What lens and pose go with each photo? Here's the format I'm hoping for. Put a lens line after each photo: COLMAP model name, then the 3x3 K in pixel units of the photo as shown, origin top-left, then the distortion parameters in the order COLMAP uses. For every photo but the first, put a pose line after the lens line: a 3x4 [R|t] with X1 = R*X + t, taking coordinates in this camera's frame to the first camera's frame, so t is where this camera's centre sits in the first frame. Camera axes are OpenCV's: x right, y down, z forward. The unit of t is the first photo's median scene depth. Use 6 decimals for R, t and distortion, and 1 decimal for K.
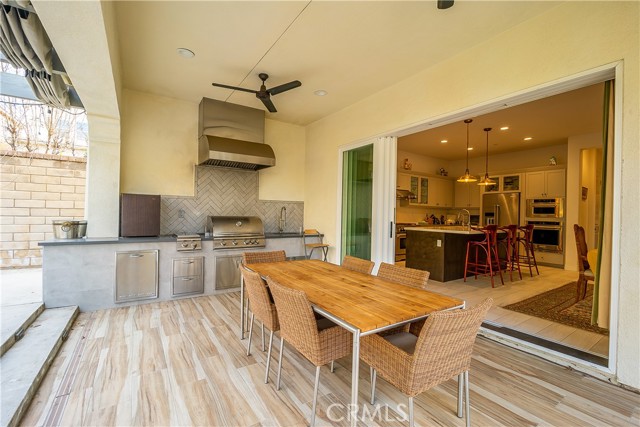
lens RADIAL K [[279.8, 0, 320.8], [0, 279.8, 214.8], [0, 0, 1]] dist [-0.026771, 0.007607]
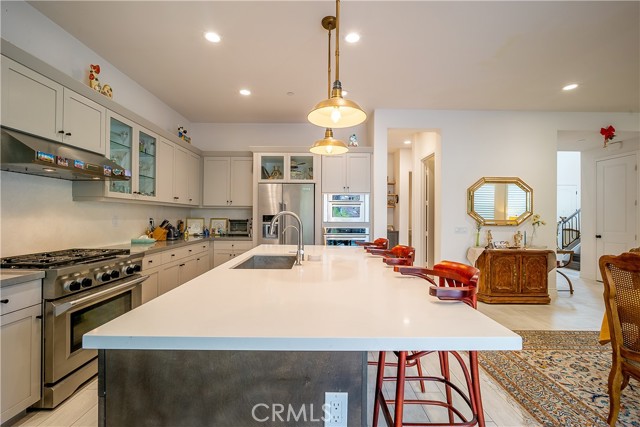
lens RADIAL K [[279.8, 0, 320.8], [0, 279.8, 214.8], [0, 0, 1]] dist [-0.026771, 0.007607]
pose [[0.556190, -0.011275, 0.830979, 0.170825], [0.005725, 0.999936, 0.009736, -0.013250], [-0.831035, -0.000658, 0.556219, 0.556100]]
